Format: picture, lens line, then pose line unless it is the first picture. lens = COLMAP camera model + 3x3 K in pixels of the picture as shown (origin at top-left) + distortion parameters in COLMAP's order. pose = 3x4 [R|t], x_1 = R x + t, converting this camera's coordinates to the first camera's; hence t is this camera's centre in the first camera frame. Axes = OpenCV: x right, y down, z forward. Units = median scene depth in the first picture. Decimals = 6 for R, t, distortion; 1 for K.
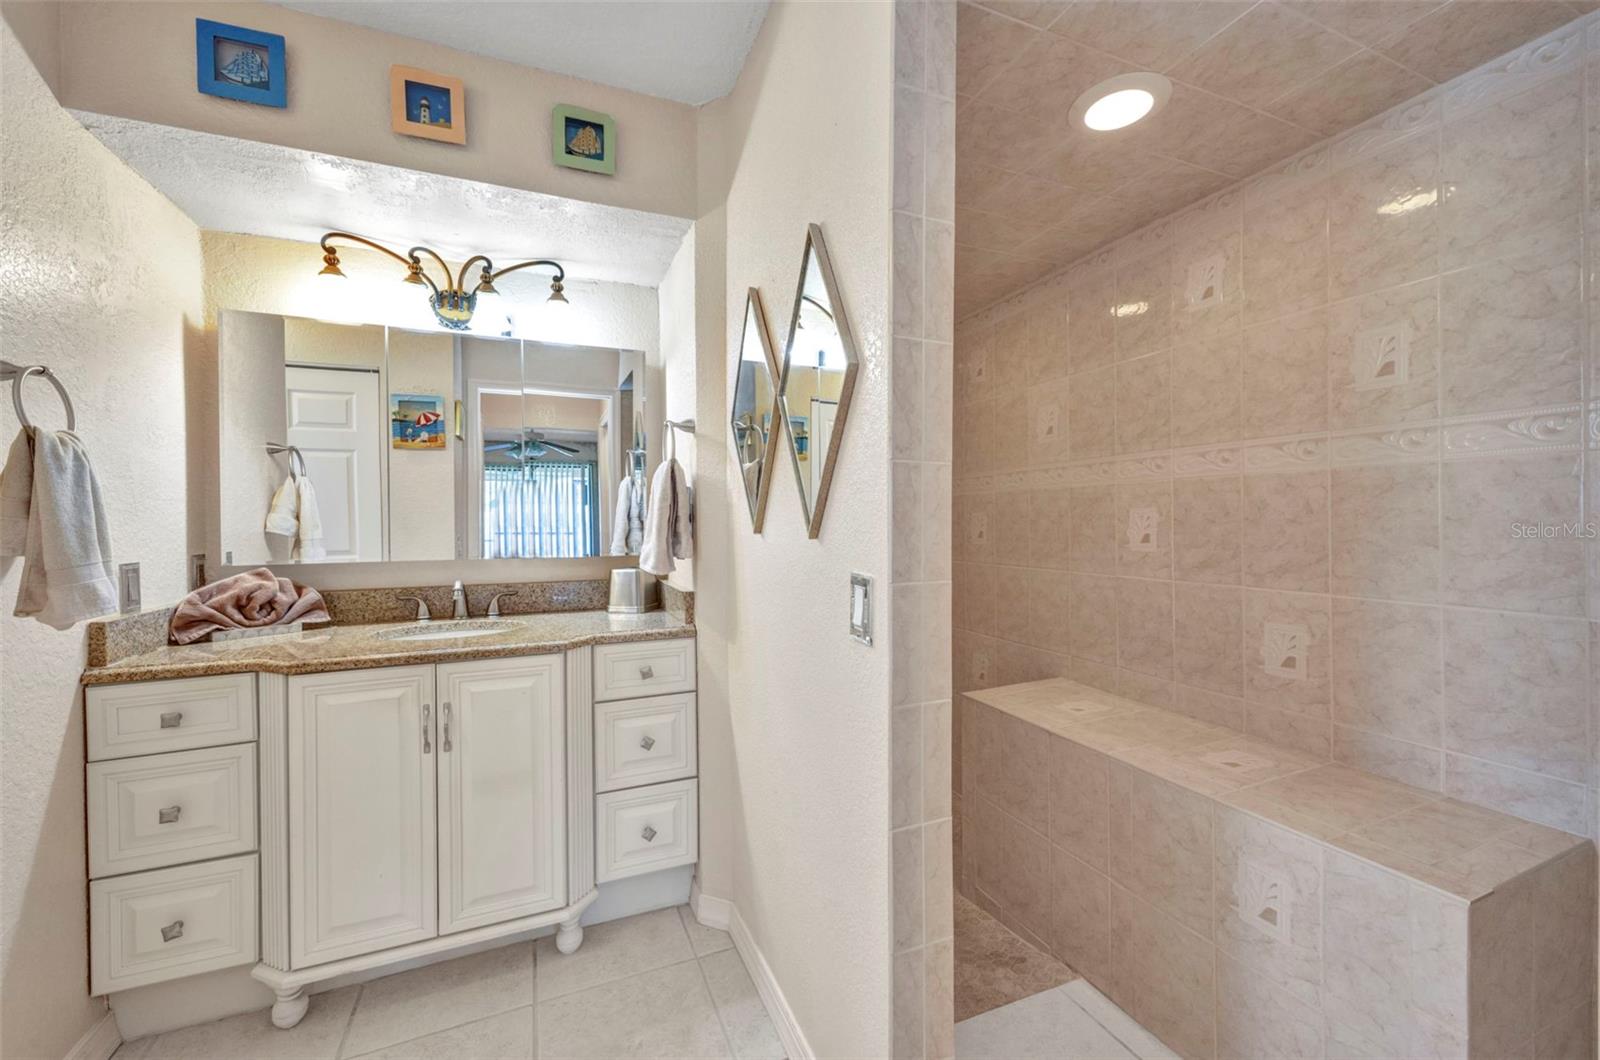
lens RADIAL K [[645.8, 0, 792.1], [0, 645.8, 529.8], [0, 0, 1]] dist [0.007703, -0.003478]
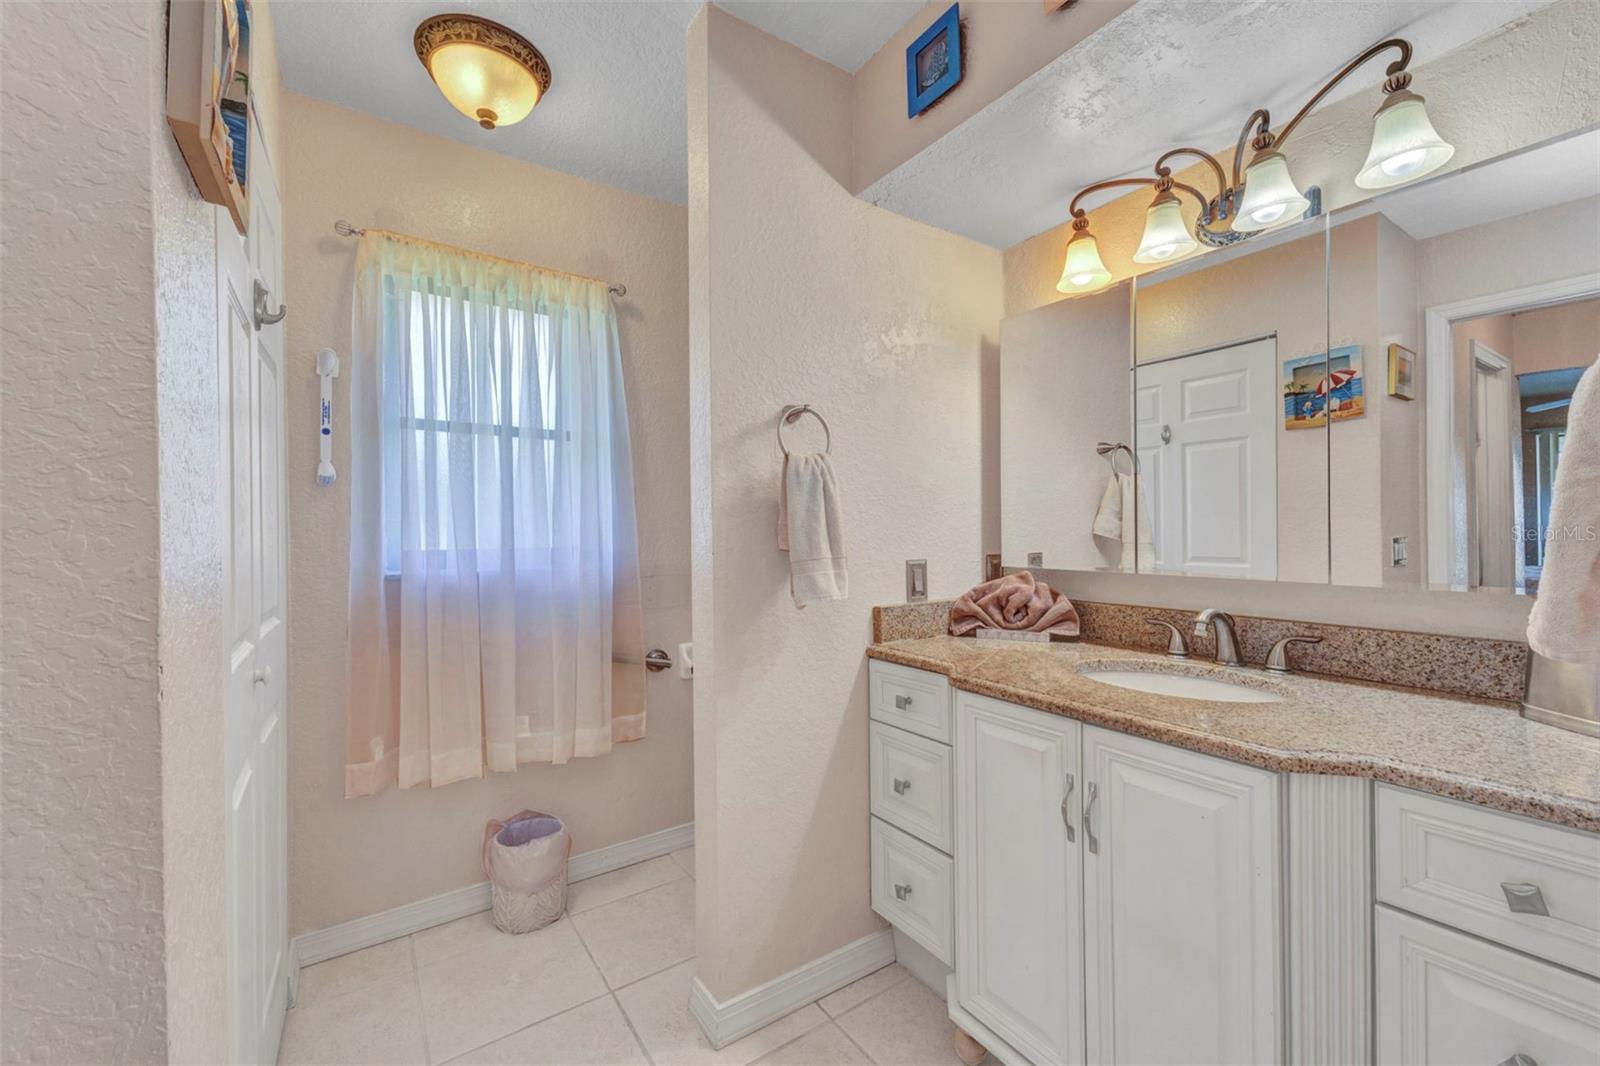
lens RADIAL K [[645.8, 0, 799.5], [0, 645.8, 529.6], [0, 0, 1]] dist [0.007703, -0.003478]
pose [[0.198431, 0.007094, -0.980089, 0.077028], [-0.003566, 0.999972, 0.006516, -0.008730], [0.980108, 0.002202, 0.198451, 0.478285]]
